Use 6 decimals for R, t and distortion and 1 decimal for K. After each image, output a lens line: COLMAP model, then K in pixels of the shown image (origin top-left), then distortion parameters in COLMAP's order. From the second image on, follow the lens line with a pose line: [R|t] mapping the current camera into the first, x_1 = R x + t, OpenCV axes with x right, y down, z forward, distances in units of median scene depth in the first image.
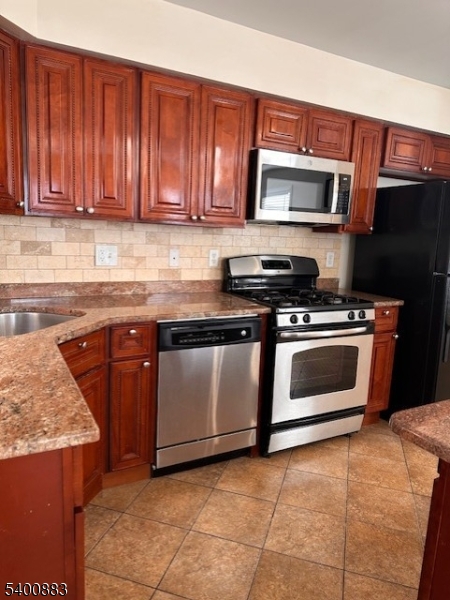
lens RADIAL K [[419.2, 0, 225.0], [0, 419.2, 300.0], [0, 0, 1]] dist [0.108656, -0.137399]
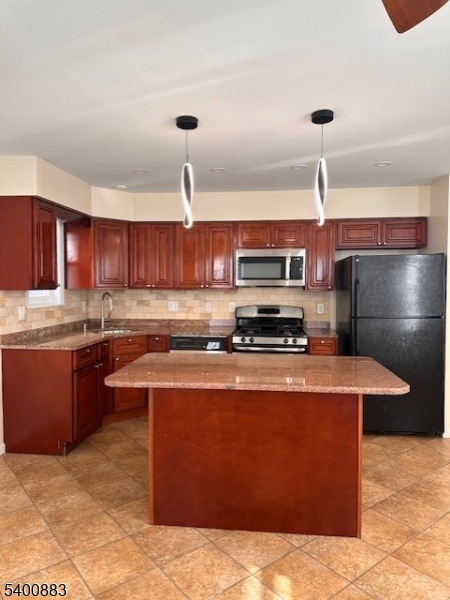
lens RADIAL K [[419.2, 0, 225.0], [0, 419.2, 300.0], [0, 0, 1]] dist [0.108656, -0.137399]
pose [[0.823712, -0.020208, -0.566648, 1.245810], [-0.059029, 0.990878, -0.121146, 0.110438], [0.563927, 0.133239, 0.815005, -0.590741]]
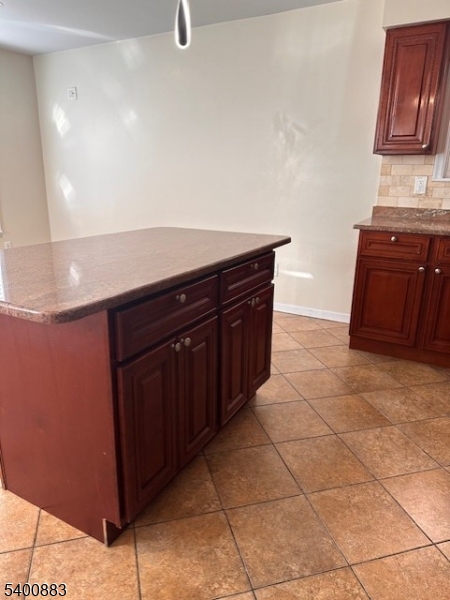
lens RADIAL K [[433.6, 0, 221.9], [0, 433.6, 295.6], [0, 0, 1]] dist [0.044617, -0.043164]
pose [[-0.839715, 0.095388, -0.534583, 0.949475], [-0.139271, 0.913692, 0.381799, -0.130898], [0.524864, 0.395054, -0.753957, 1.297593]]
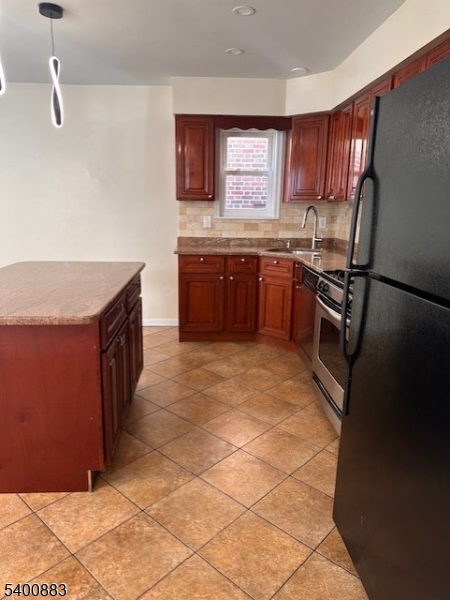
lens RADIAL K [[419.2, 0, 225.0], [0, 419.2, 300.0], [0, 0, 1]] dist [0.108656, -0.137399]
pose [[-0.422972, 0.154888, -0.892807, 1.419301], [-0.180525, 0.951129, 0.250530, -0.167269], [0.887978, 0.267141, -0.374339, 1.336128]]
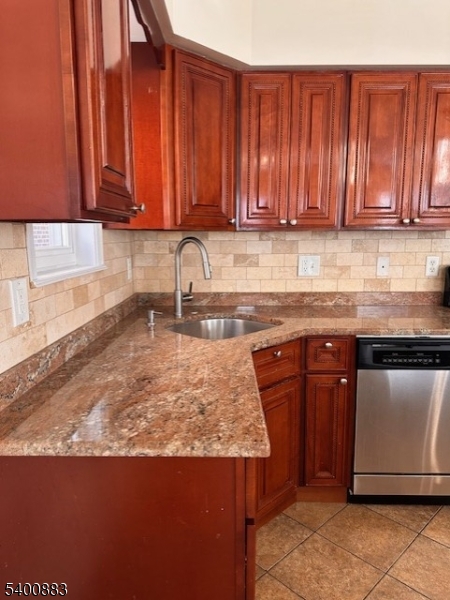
lens RADIAL K [[419.2, 0, 225.0], [0, 419.2, 300.0], [0, 0, 1]] dist [0.108656, -0.137399]
pose [[0.876975, 0.026074, -0.479828, 0.029930], [-0.036699, 0.999245, -0.012775, -0.004918], [0.479132, 0.028813, 0.877270, 0.037799]]
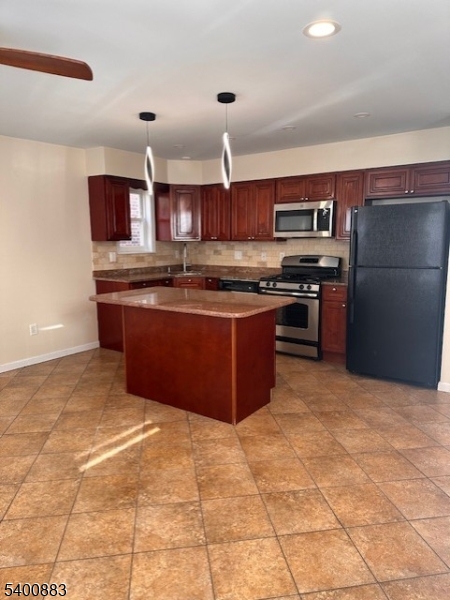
lens RADIAL K [[419.2, 0, 225.0], [0, 419.2, 300.0], [0, 0, 1]] dist [0.108656, -0.137399]
pose [[0.437850, 0.086546, -0.894873, 2.168955], [-0.122928, 0.991771, 0.035771, 0.083745], [0.890604, 0.094342, 0.444886, -0.128699]]
